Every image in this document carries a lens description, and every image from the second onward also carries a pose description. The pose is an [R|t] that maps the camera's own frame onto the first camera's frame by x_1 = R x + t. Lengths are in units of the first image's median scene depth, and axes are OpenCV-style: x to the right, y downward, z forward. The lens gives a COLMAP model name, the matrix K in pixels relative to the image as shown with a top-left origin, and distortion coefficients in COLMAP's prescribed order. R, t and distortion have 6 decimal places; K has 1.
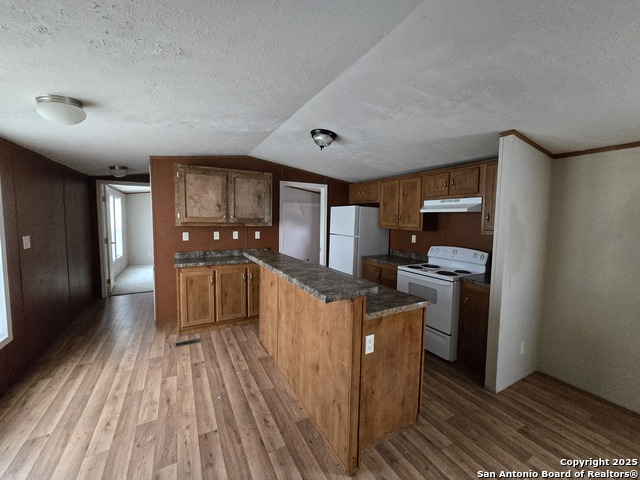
lens RADIAL K [[262.8, 0, 323.1], [0, 262.8, 236.8], [0, 0, 1]] dist [0.003031, 0.000387]
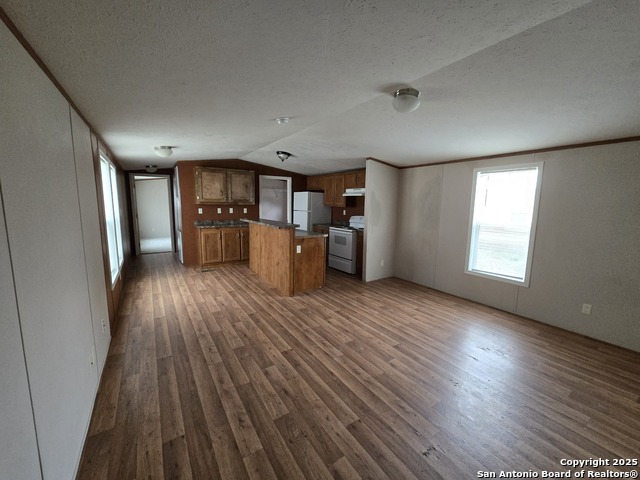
lens RADIAL K [[261.1, 0, 324.4], [0, 261.1, 237.4], [0, 0, 1]] dist [0.000061, 0.000107]
pose [[0.996611, -0.011886, 0.081393, 0.104655], [0.006524, 0.997810, 0.065826, 0.063759], [-0.081997, -0.065072, 0.994506, -0.696392]]
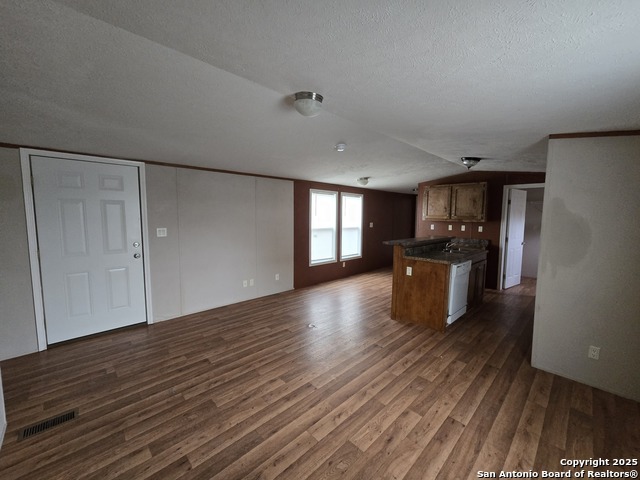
lens RADIAL K [[262.8, 0, 323.1], [0, 262.8, 236.8], [0, 0, 1]] dist [0.003031, 0.000387]
pose [[0.267784, 0.070207, -0.960918, 0.980856], [-0.076809, 0.995723, 0.051345, 0.030865], [0.960412, 0.060058, 0.272031, -0.144005]]
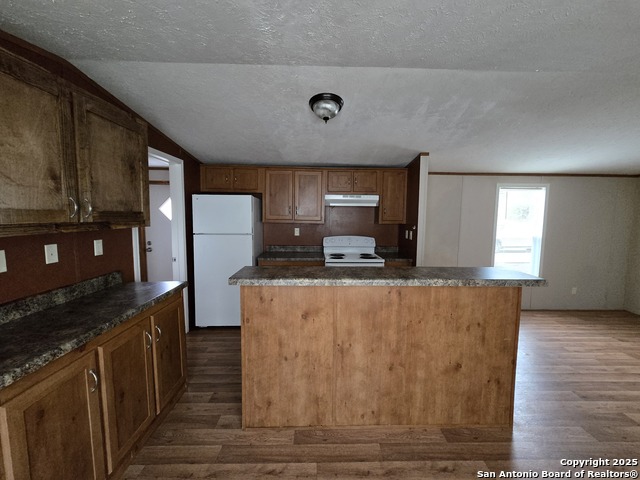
lens RADIAL K [[262.8, 0, 323.1], [0, 262.8, 236.8], [0, 0, 1]] dist [0.003031, 0.000387]
pose [[0.467019, -0.085658, 0.880089, -0.567347], [0.059822, 0.996077, 0.065202, -0.038600], [-0.882222, 0.022198, 0.470311, 0.517566]]
